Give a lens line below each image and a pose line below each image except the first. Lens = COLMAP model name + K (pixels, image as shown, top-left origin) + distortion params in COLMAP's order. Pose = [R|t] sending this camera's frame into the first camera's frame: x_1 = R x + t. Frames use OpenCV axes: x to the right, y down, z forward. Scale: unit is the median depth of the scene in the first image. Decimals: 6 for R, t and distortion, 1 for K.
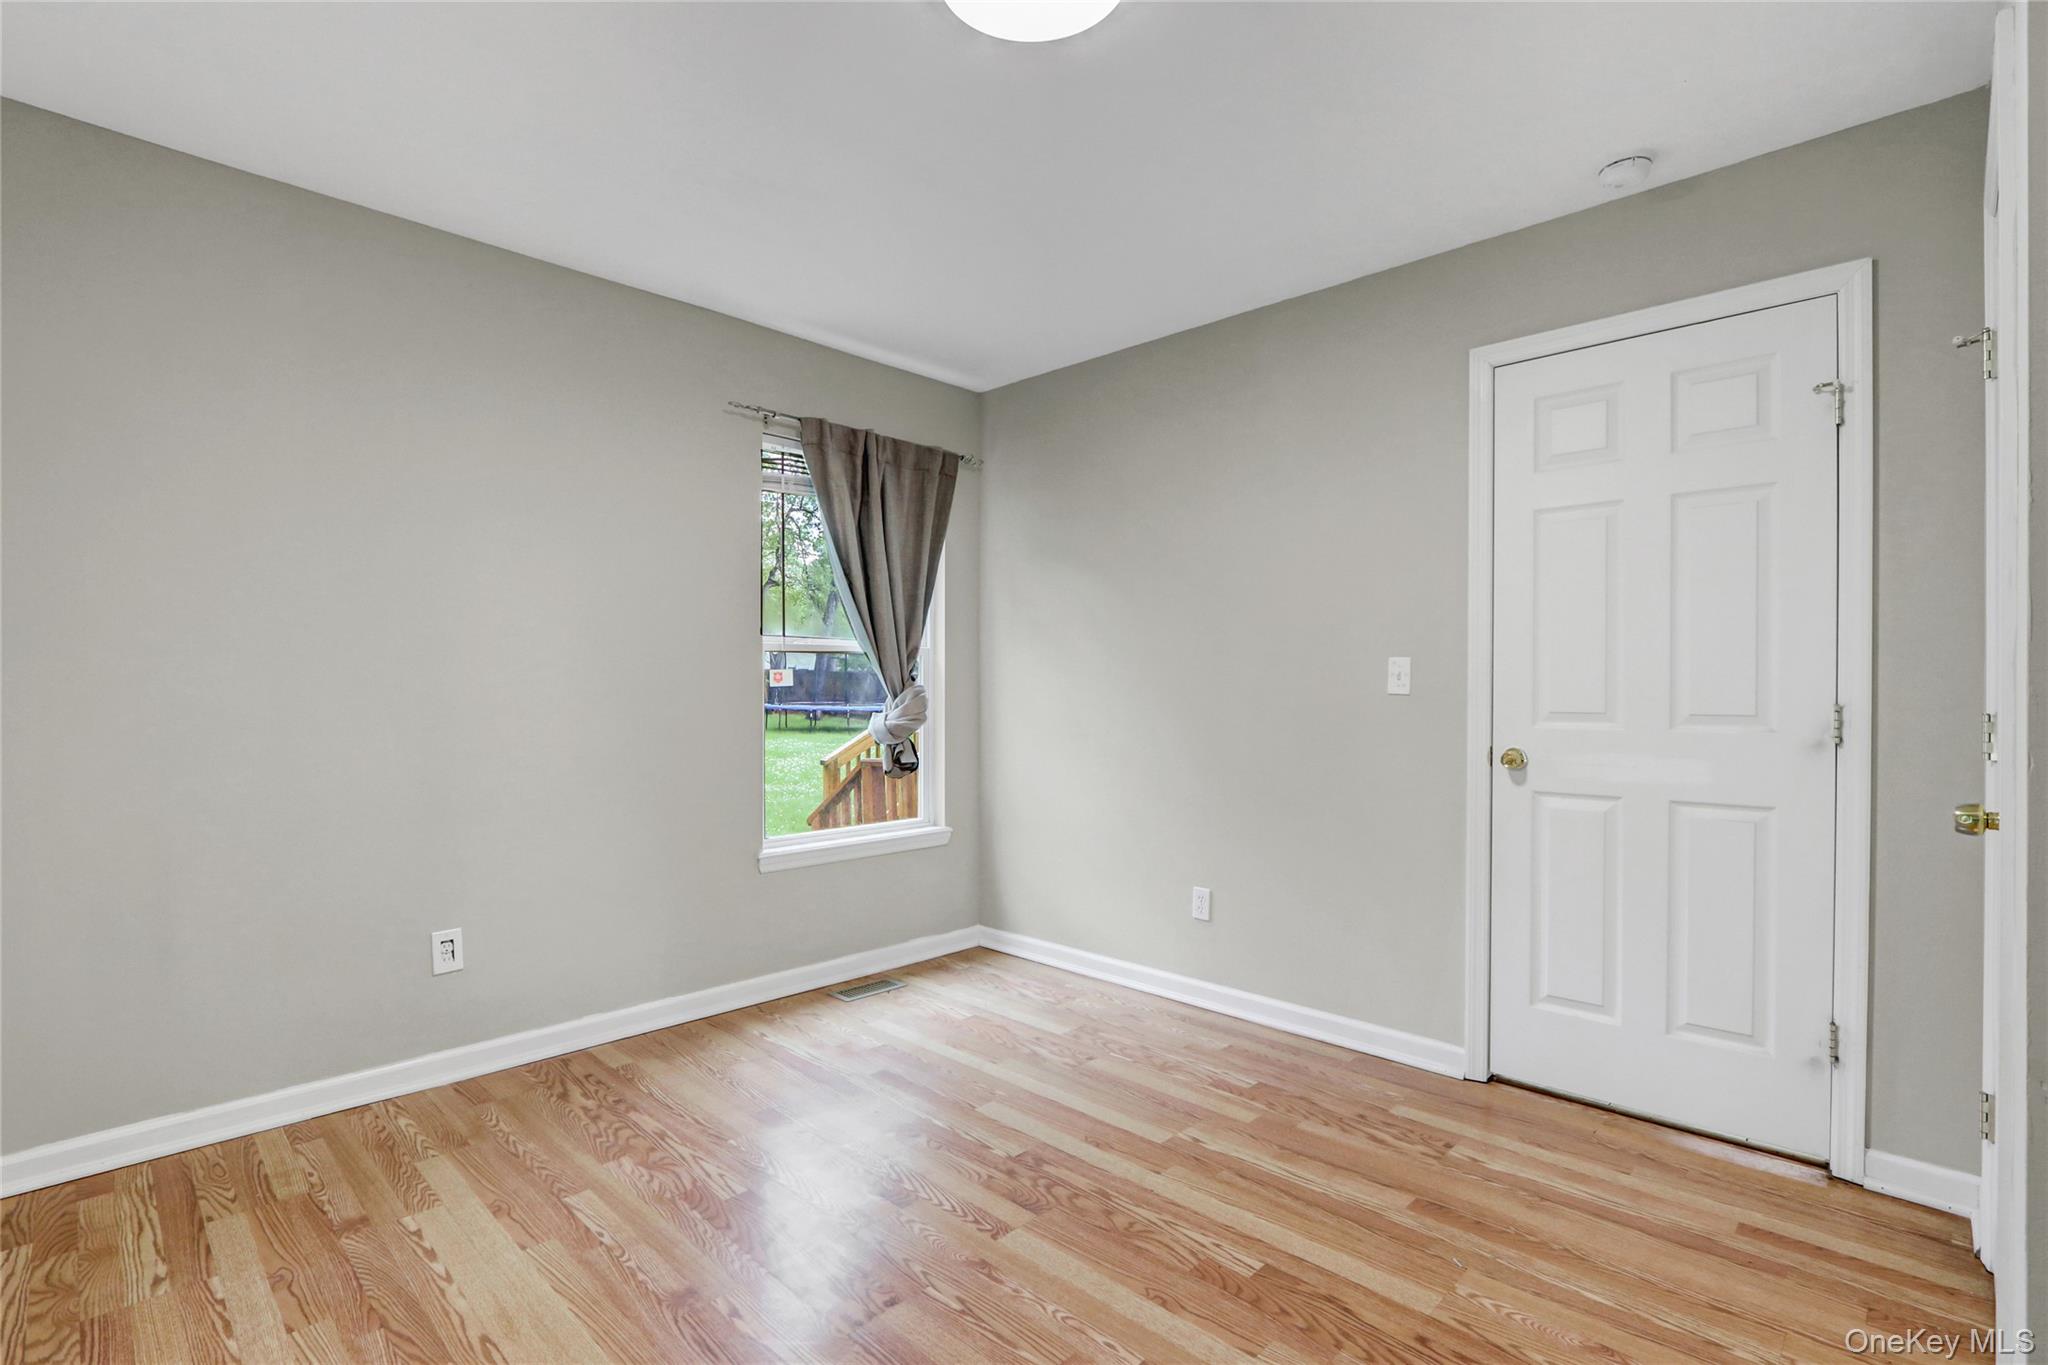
lens RADIAL K [[955.1, 0, 1011.2], [0, 955.1, 693.7], [0, 0, 1]] dist [-0.016059, 0.001294]
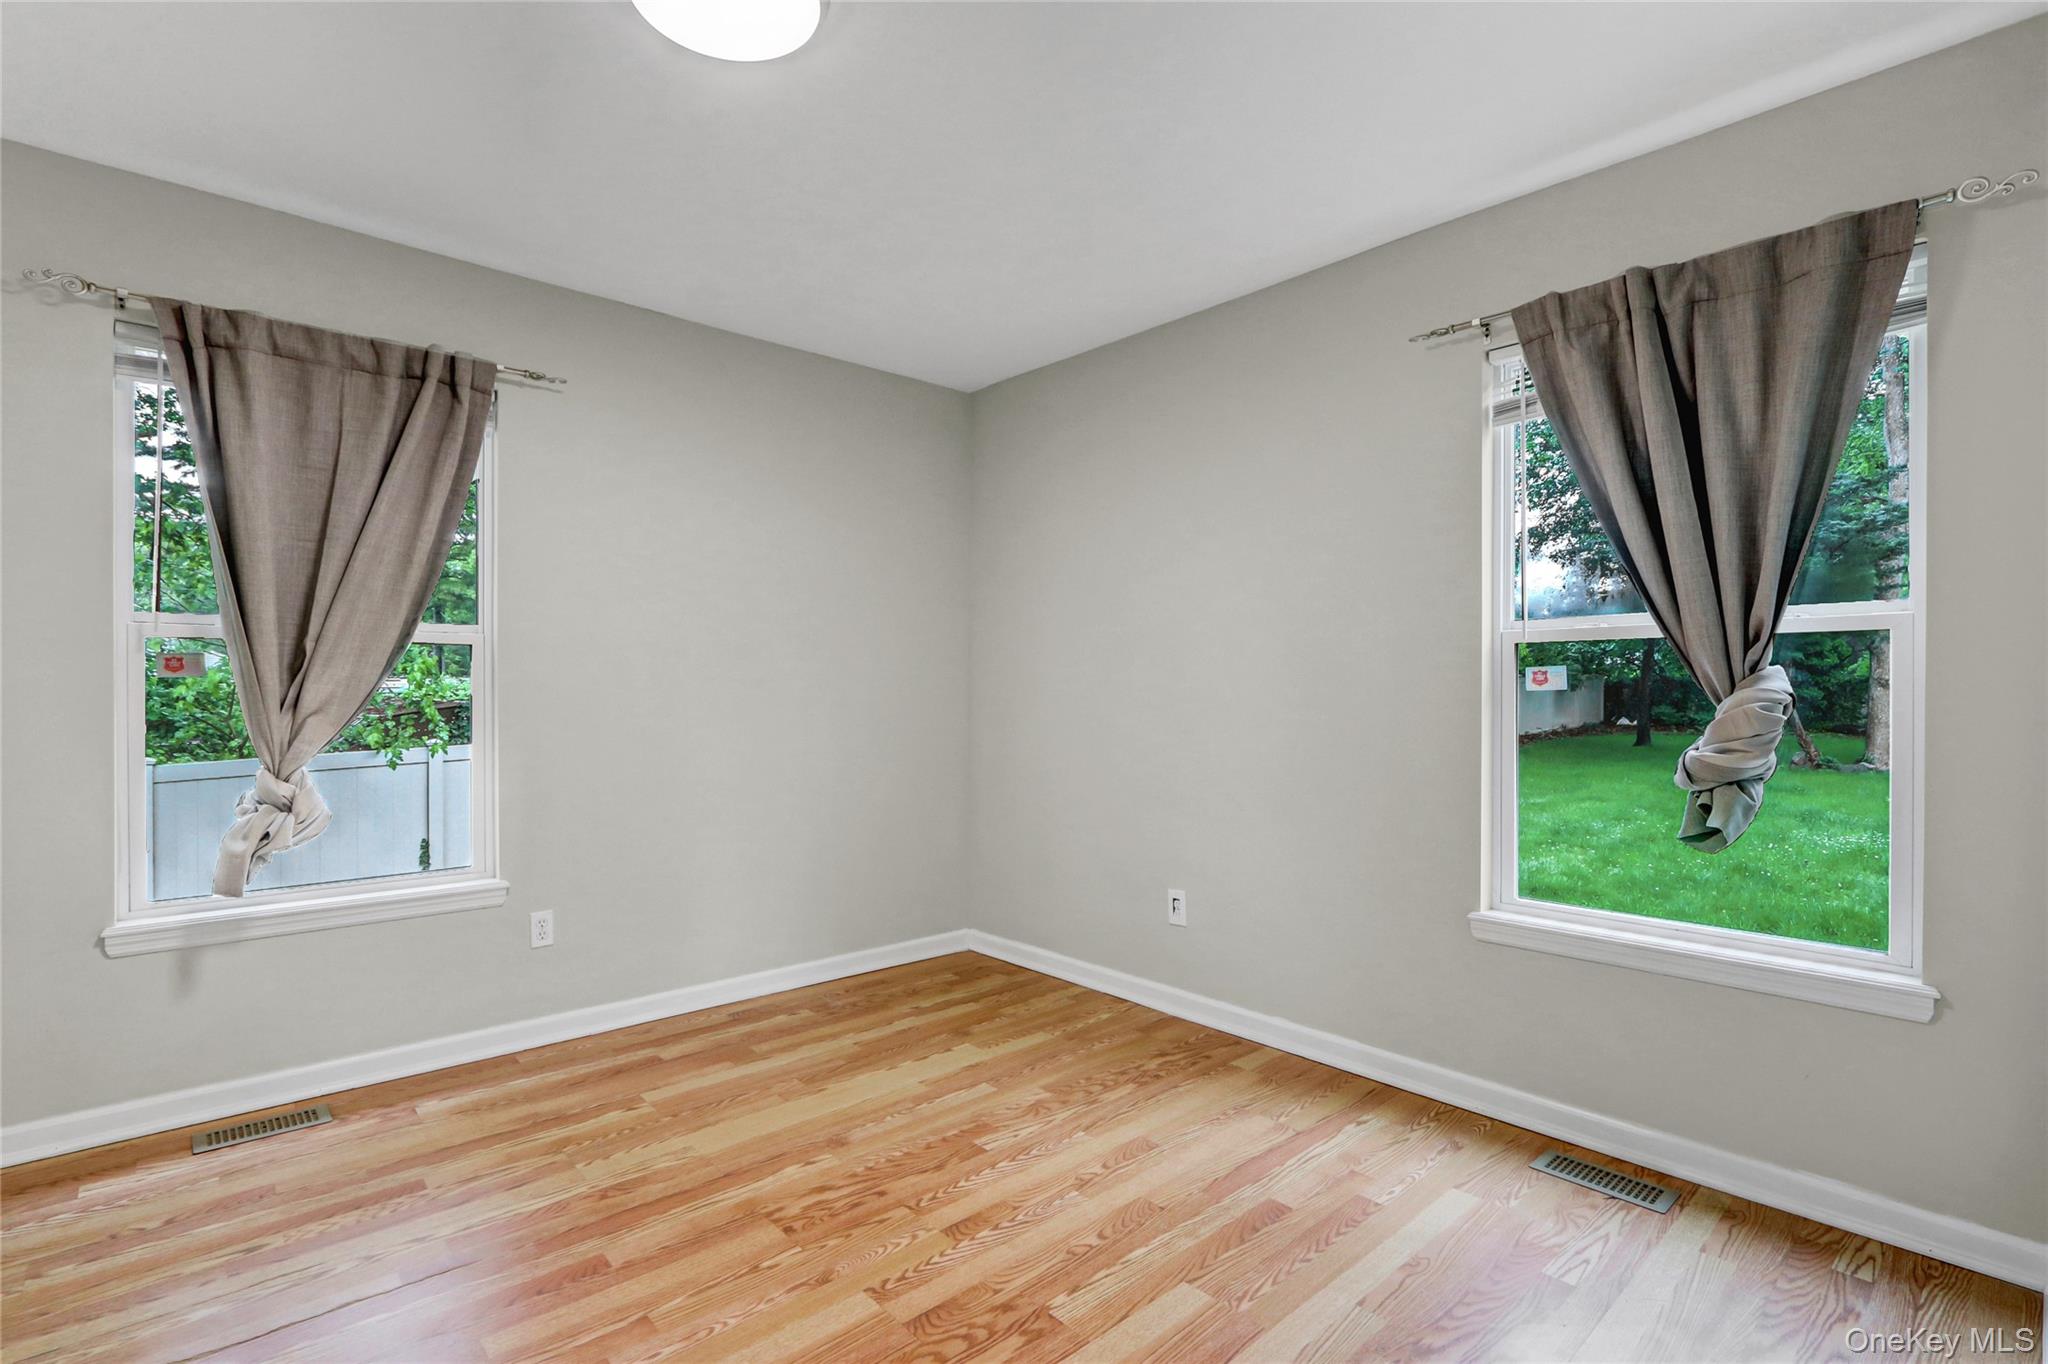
lens RADIAL K [[955.1, 0, 1011.2], [0, 955.1, 693.2], [0, 0, 1]] dist [-0.016059, 0.001294]
pose [[-0.061531, 0.004274, -0.998096, 0.711186], [-0.009984, 0.999938, 0.004898, -0.008172], [0.998055, 0.010267, -0.061485, 0.953198]]
